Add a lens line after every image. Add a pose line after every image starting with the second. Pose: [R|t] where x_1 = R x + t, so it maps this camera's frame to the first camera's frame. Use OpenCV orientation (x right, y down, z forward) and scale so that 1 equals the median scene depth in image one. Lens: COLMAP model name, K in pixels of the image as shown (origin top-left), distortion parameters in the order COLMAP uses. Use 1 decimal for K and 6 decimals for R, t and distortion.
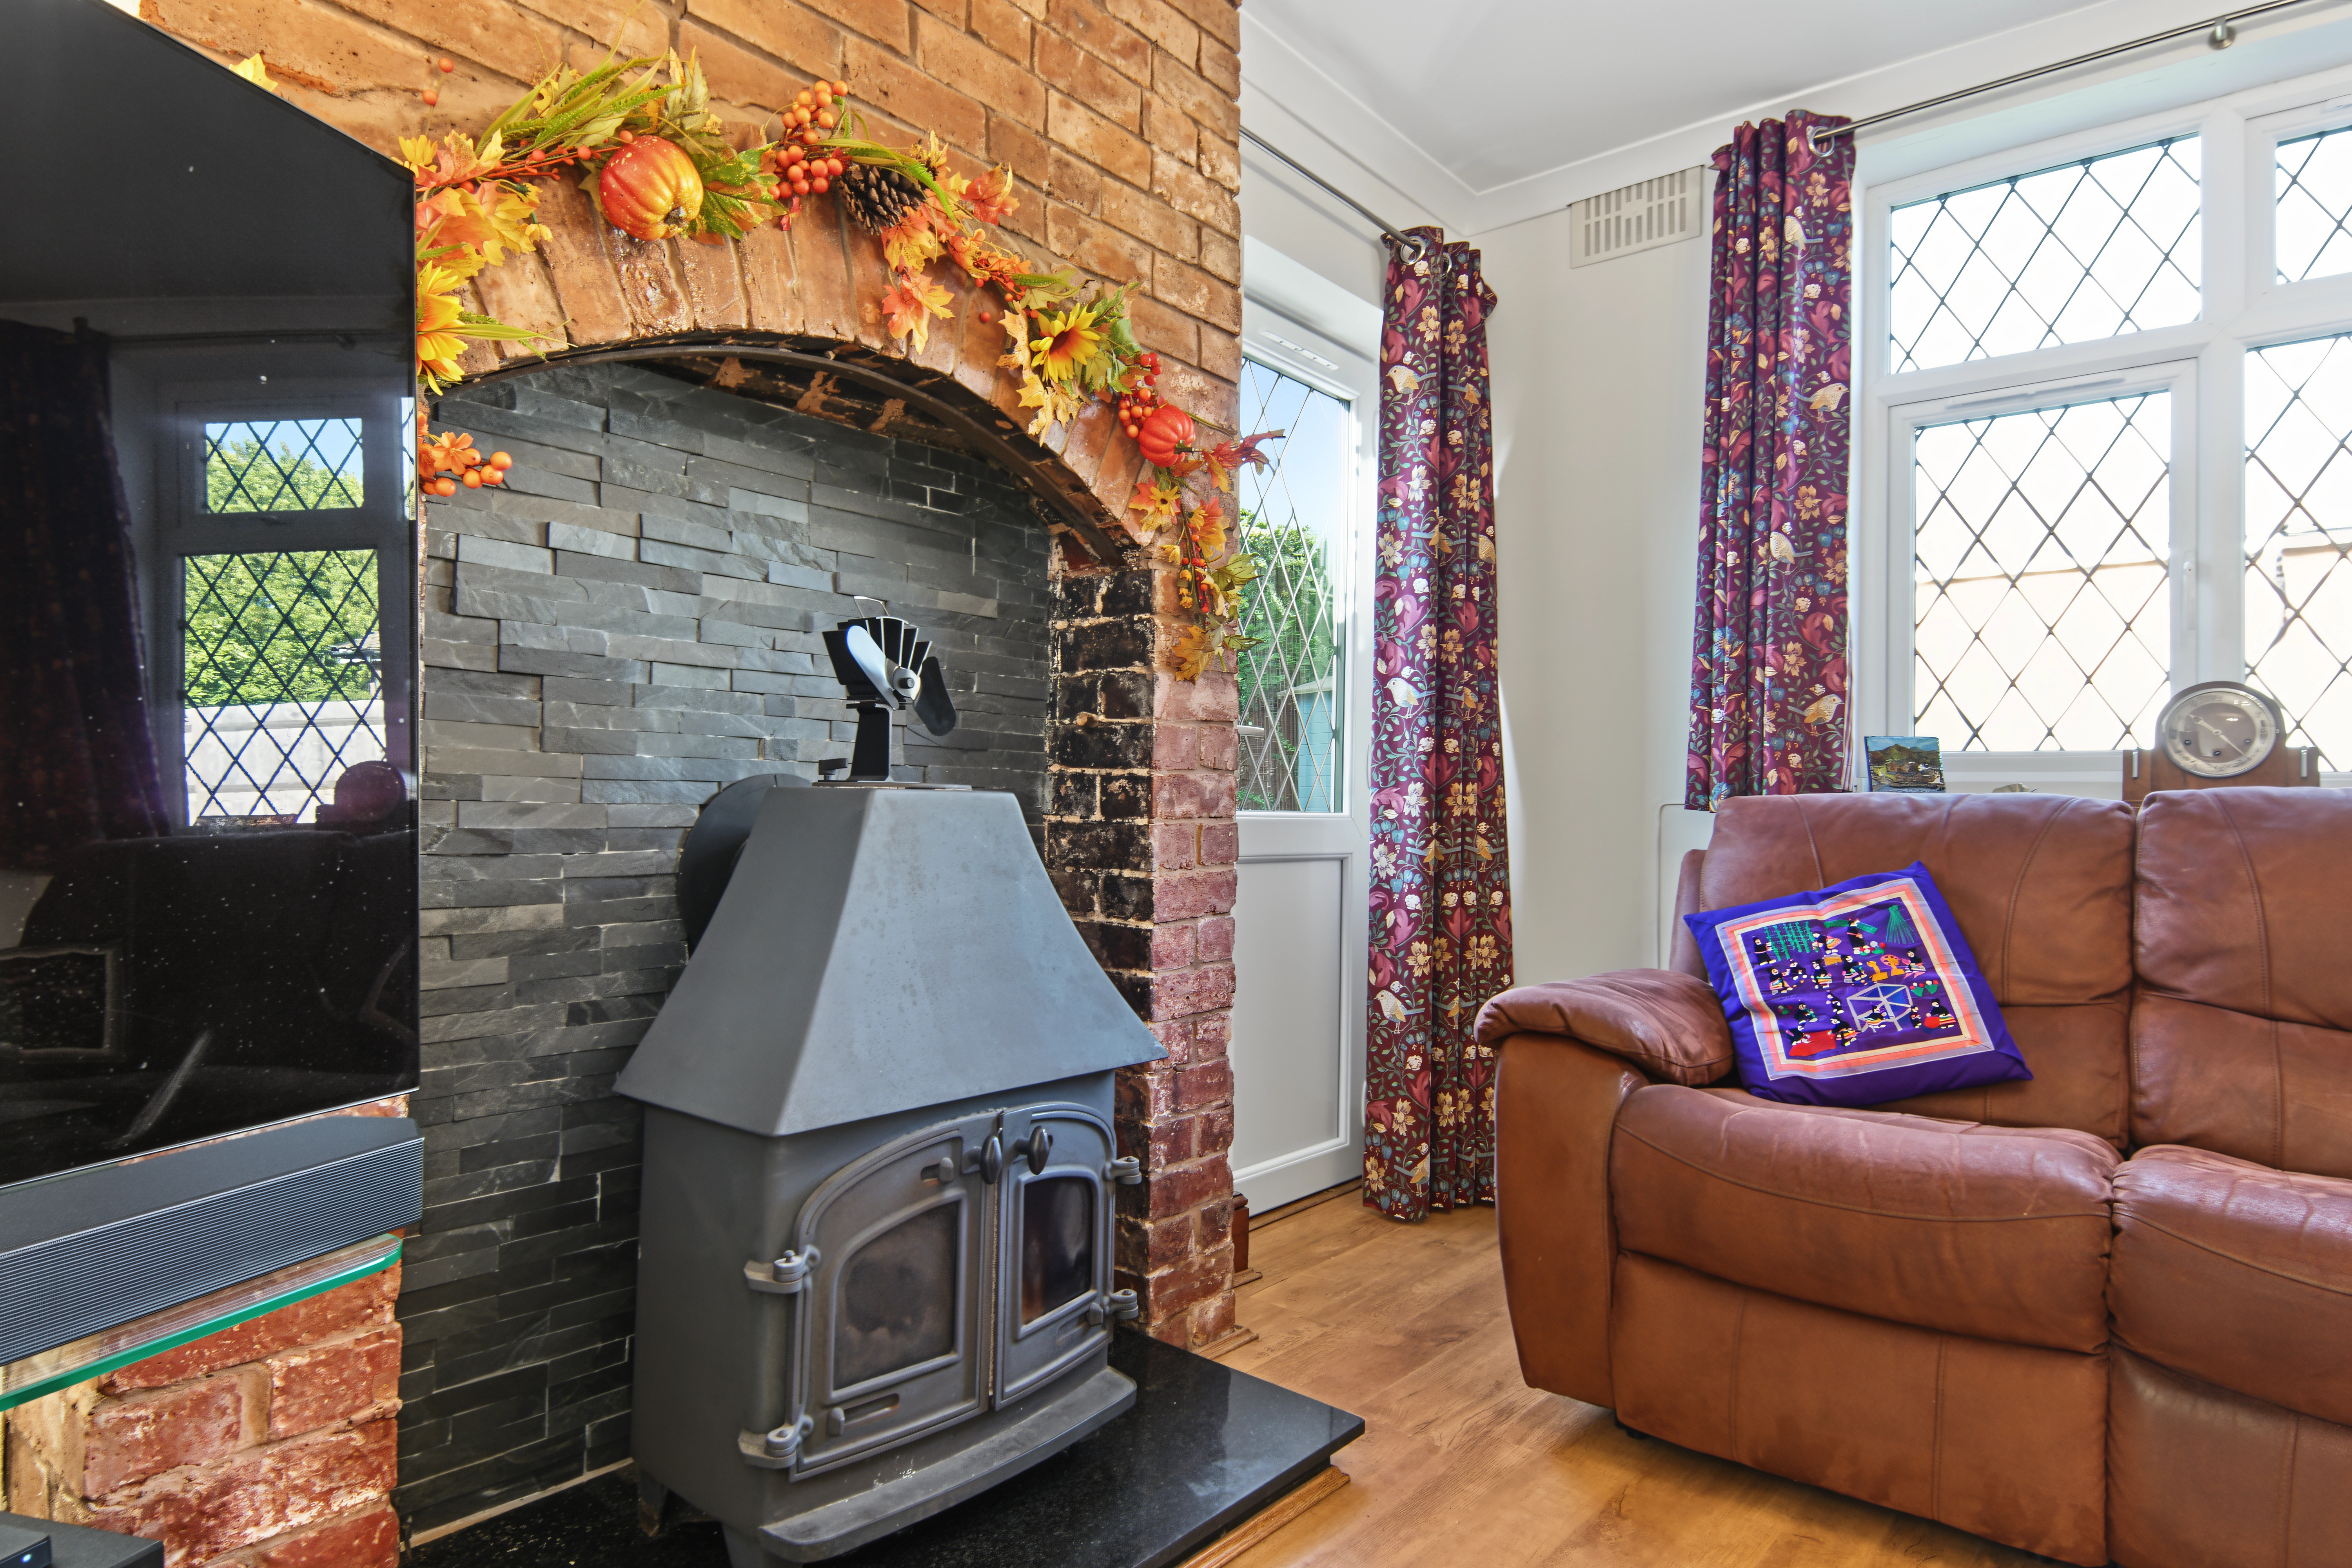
lens RADIAL K [[1320.6, 0, 1162.8], [0, 1320.6, 784.0], [0, 0, 1]] dist [0.026468, -0.011056]
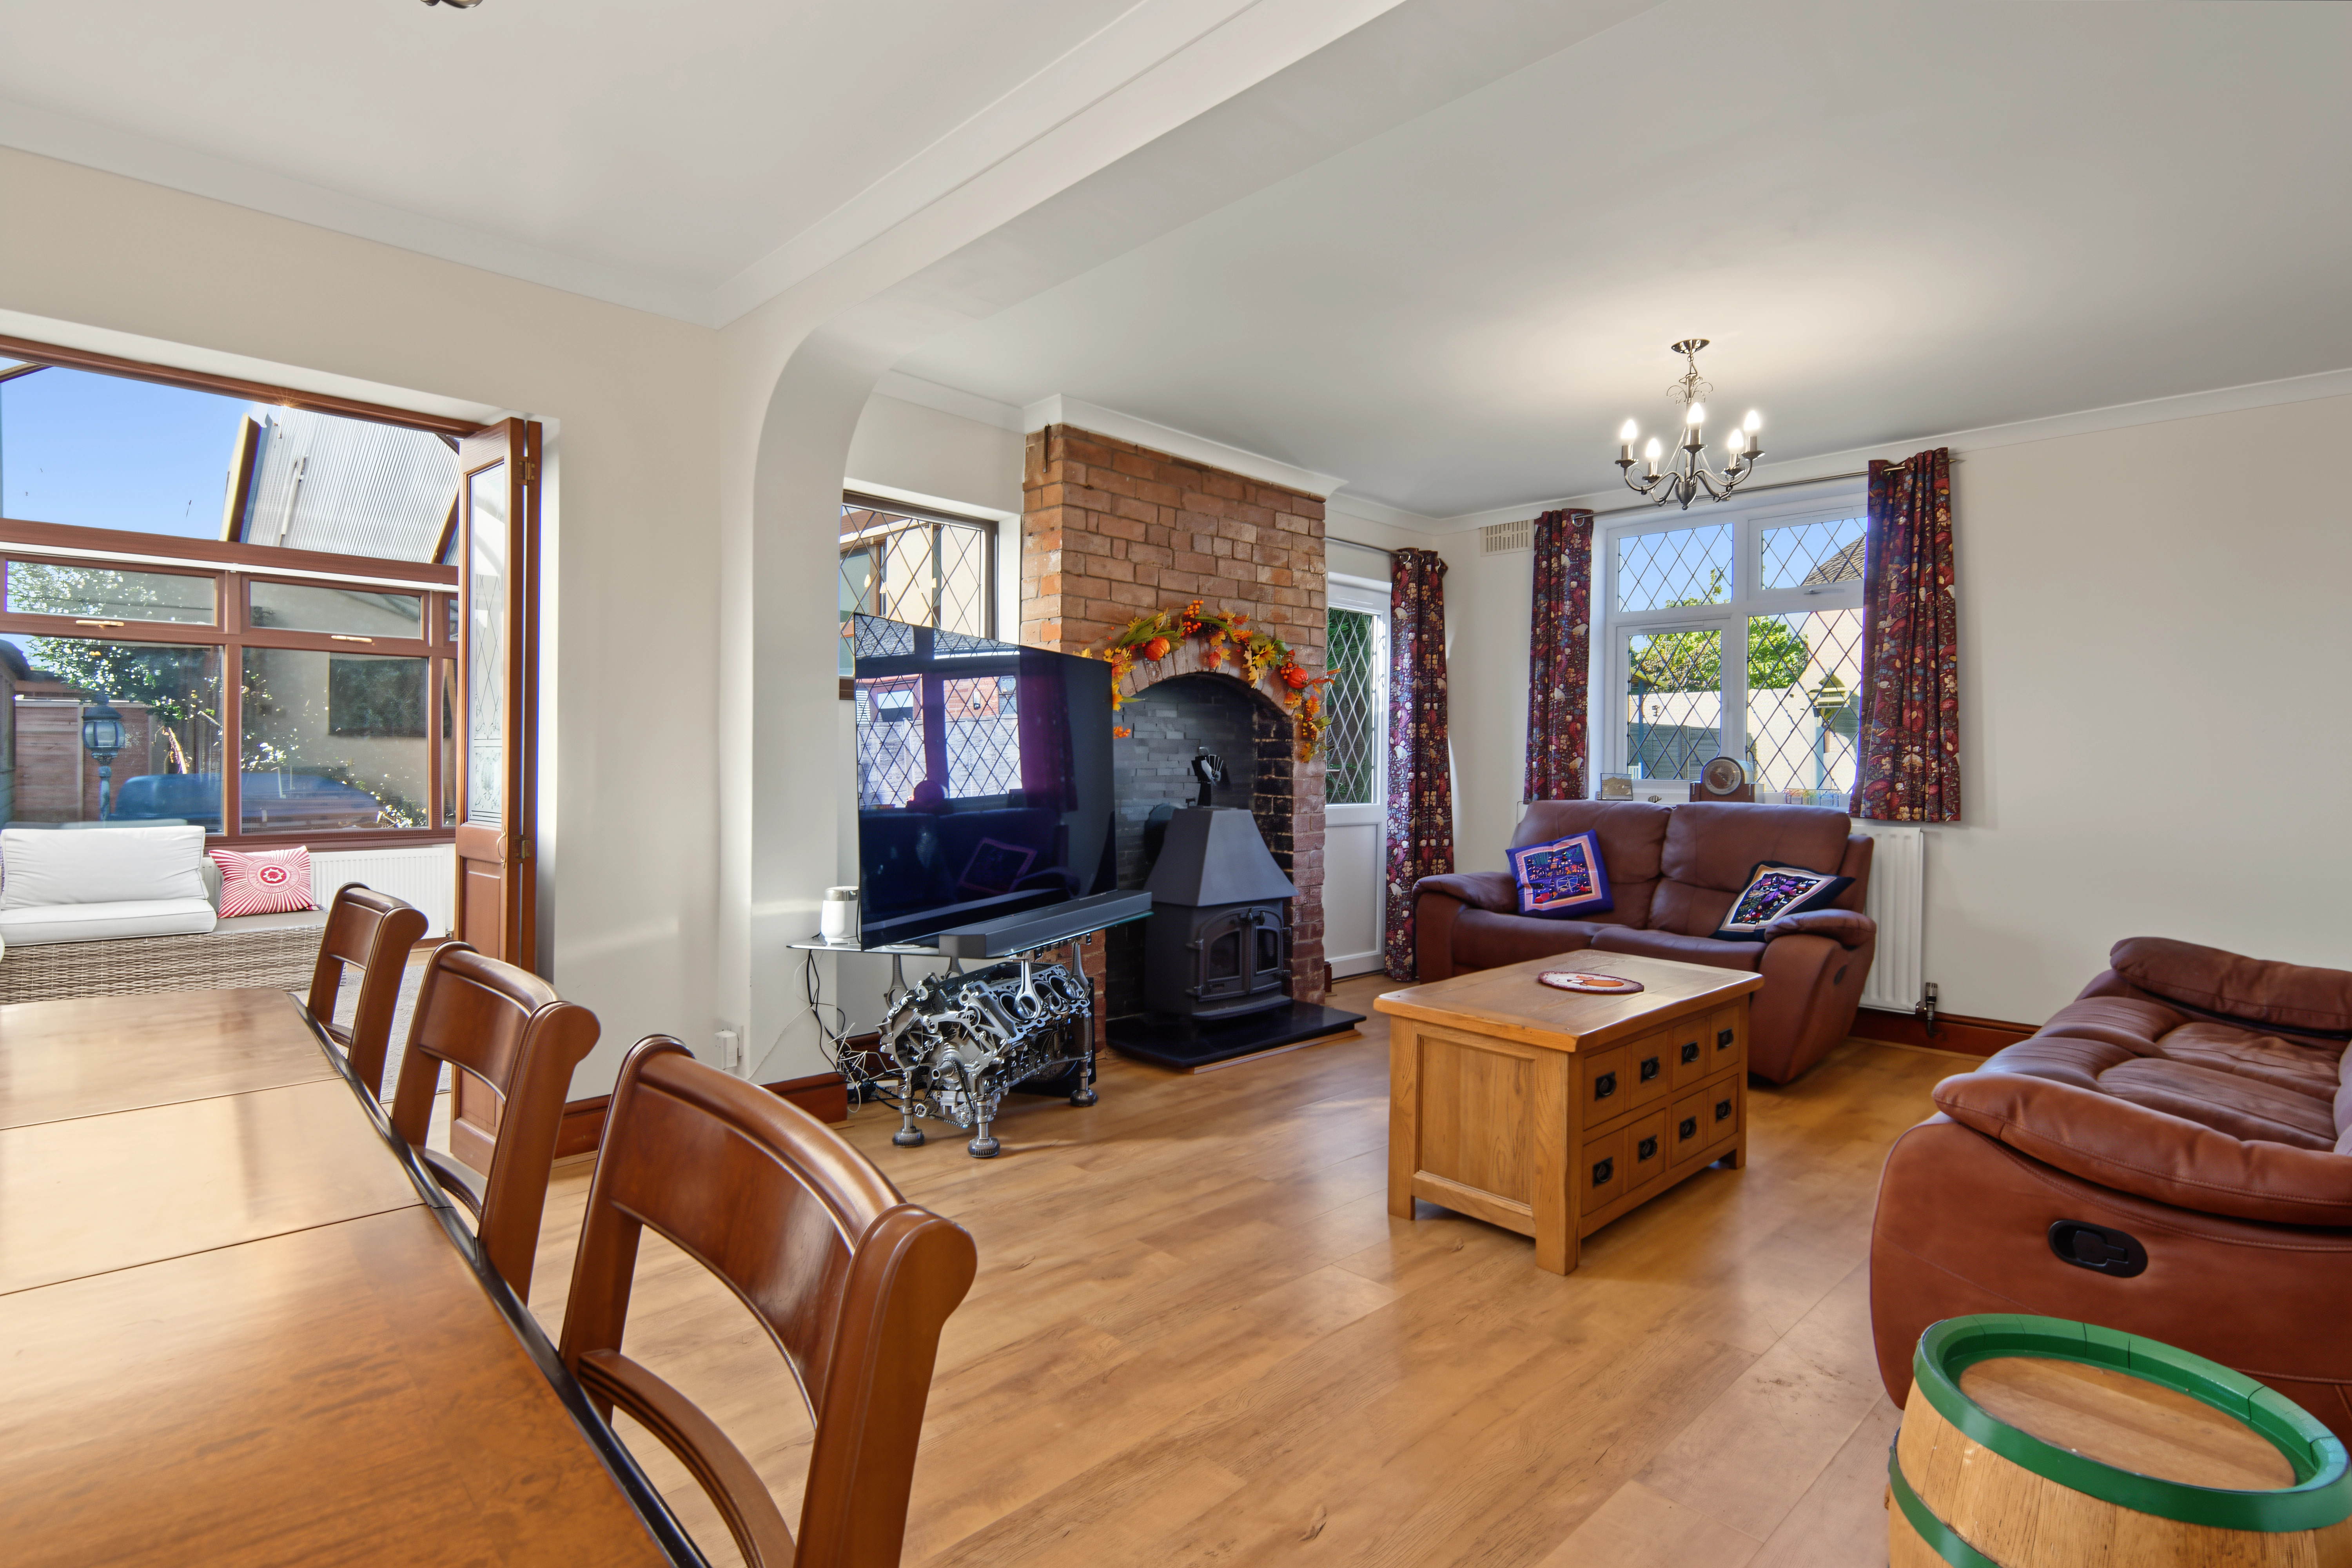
lens RADIAL K [[1131.4, 0, 1163.2], [0, 1131.4, 771.4], [0, 0, 1]] dist [0.014426, -0.013181]
pose [[0.994496, -0.004832, -0.104659, -0.025253], [0.007677, 0.999611, 0.026795, -0.107606], [0.104488, -0.027451, 0.994147, -1.151366]]
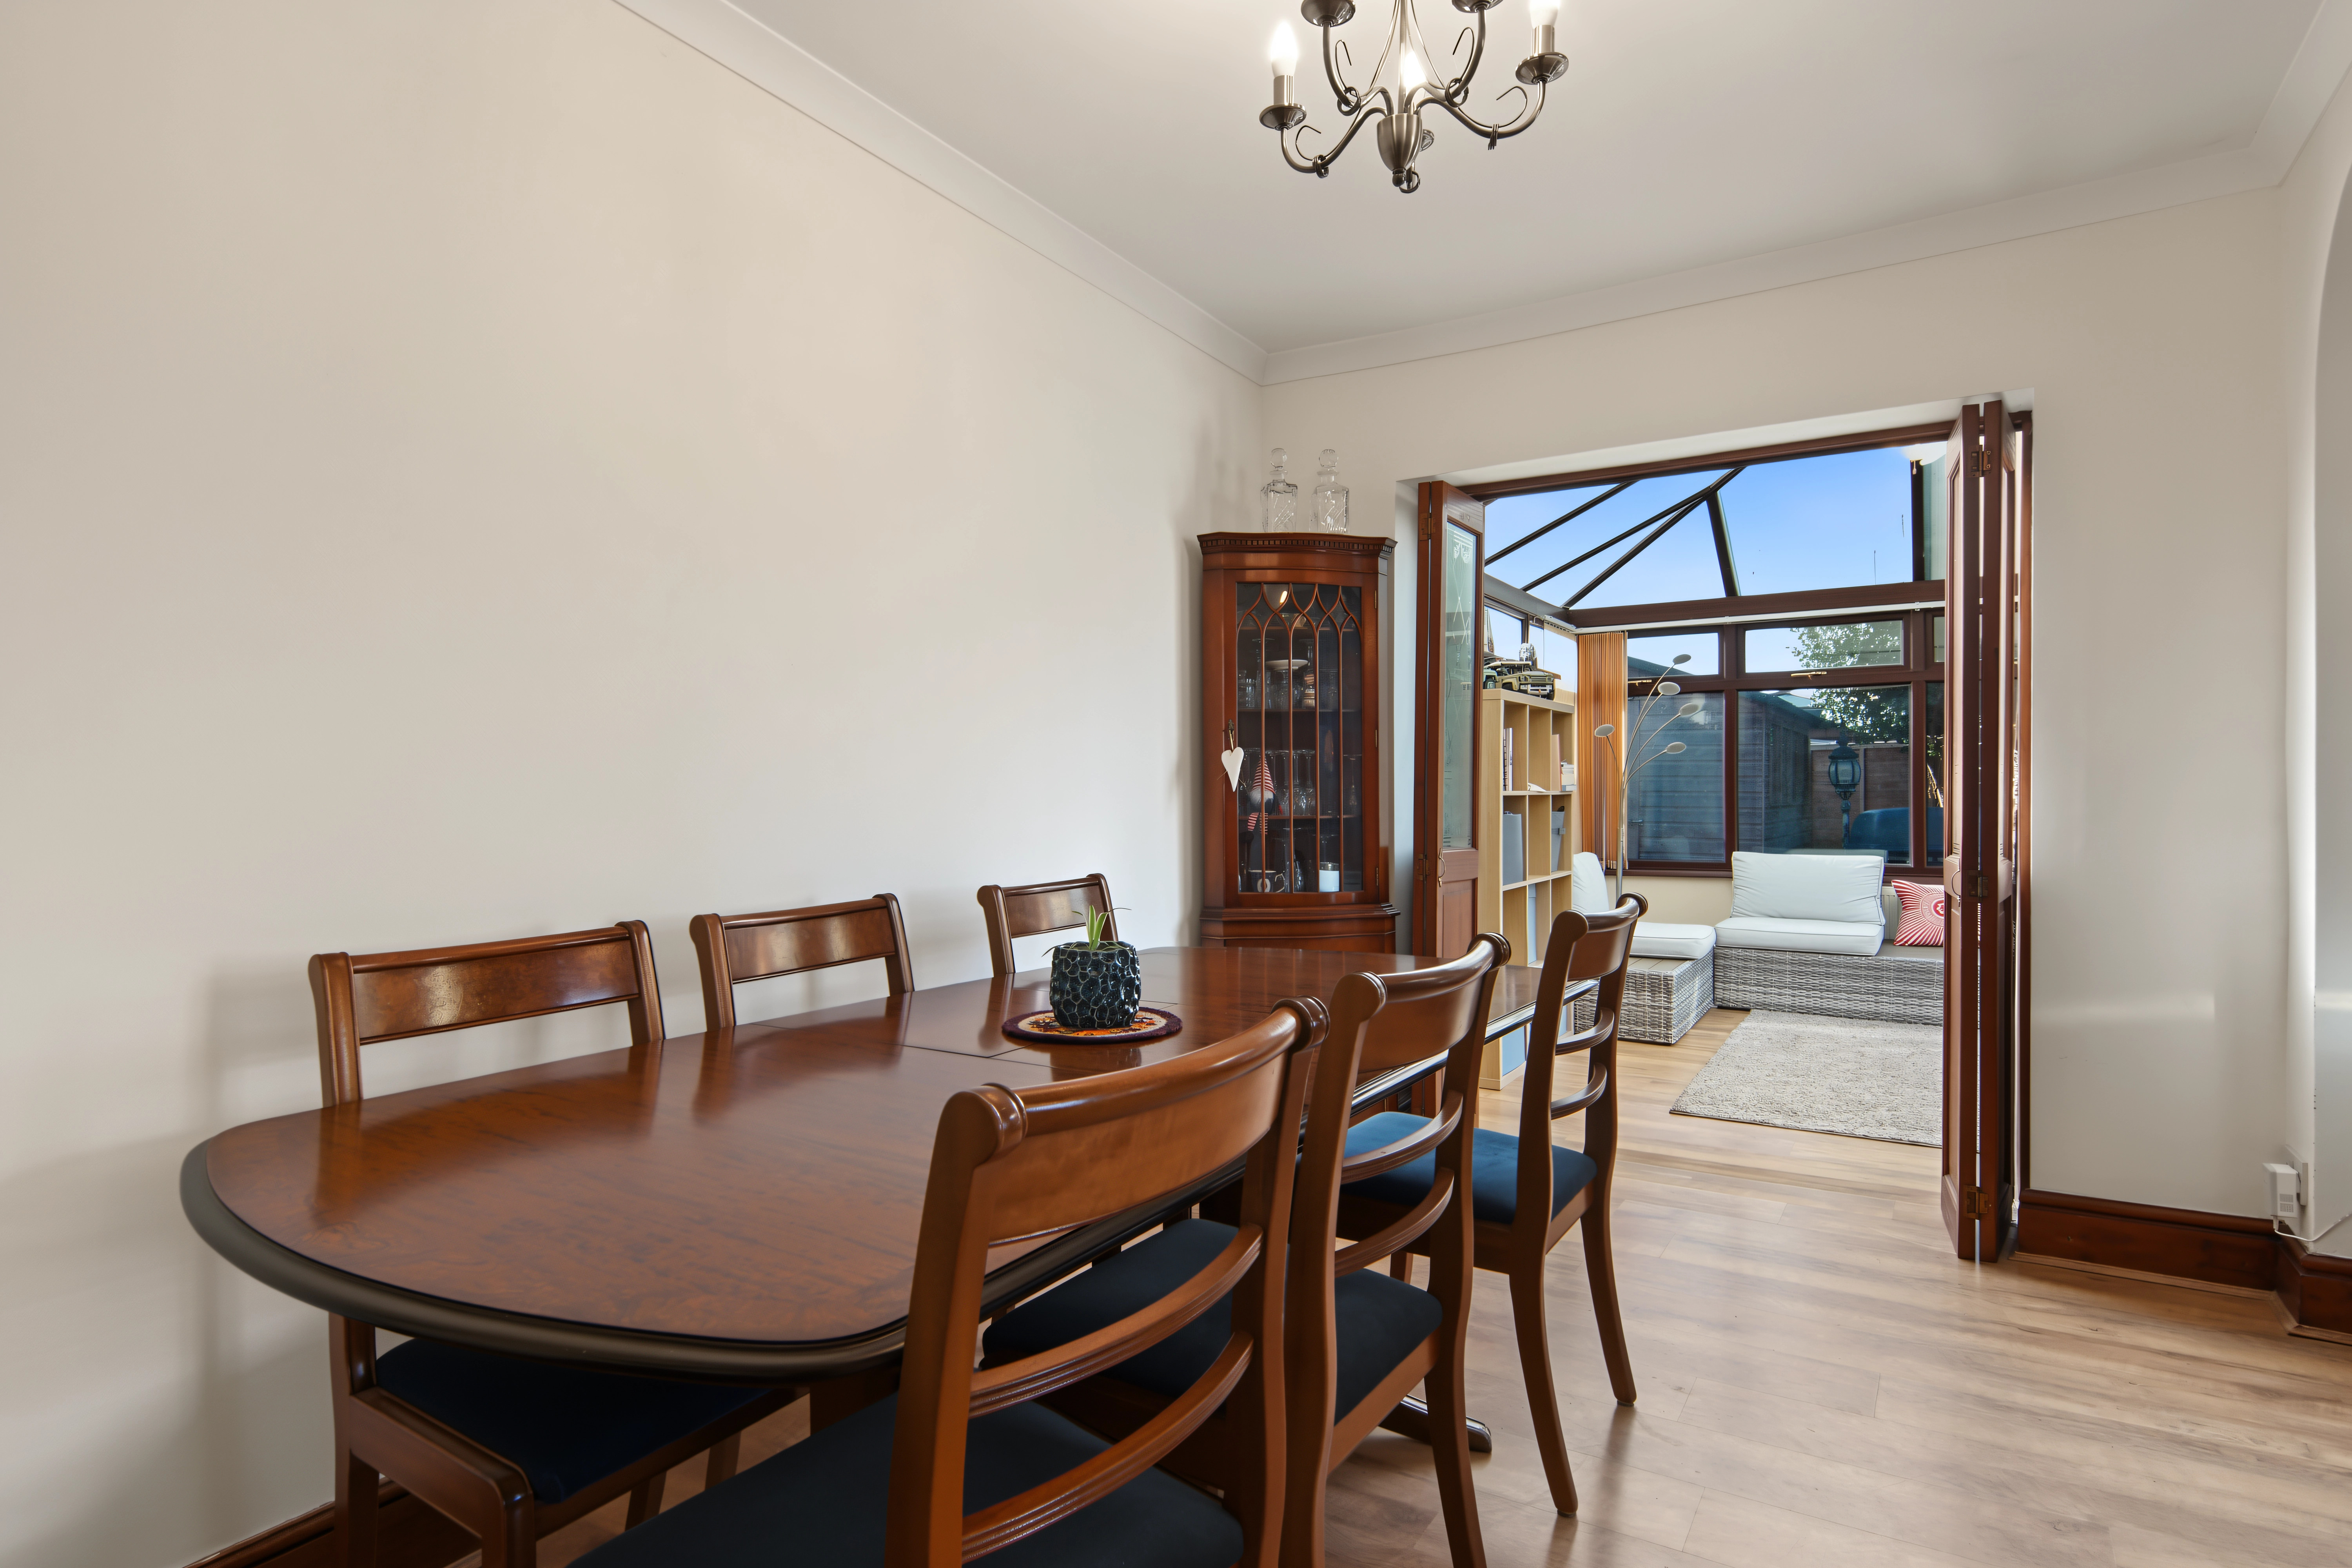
lens RADIAL K [[1244.5, 0, 1173.4], [0, 1244.5, 797.1], [0, 0, 1]] dist [0.017929, -0.000443]
pose [[0.149380, -0.009751, -0.988732, 0.226786], [0.022061, 0.999735, -0.006527, -0.092084], [0.988534, -0.020837, 0.149556, -0.962327]]
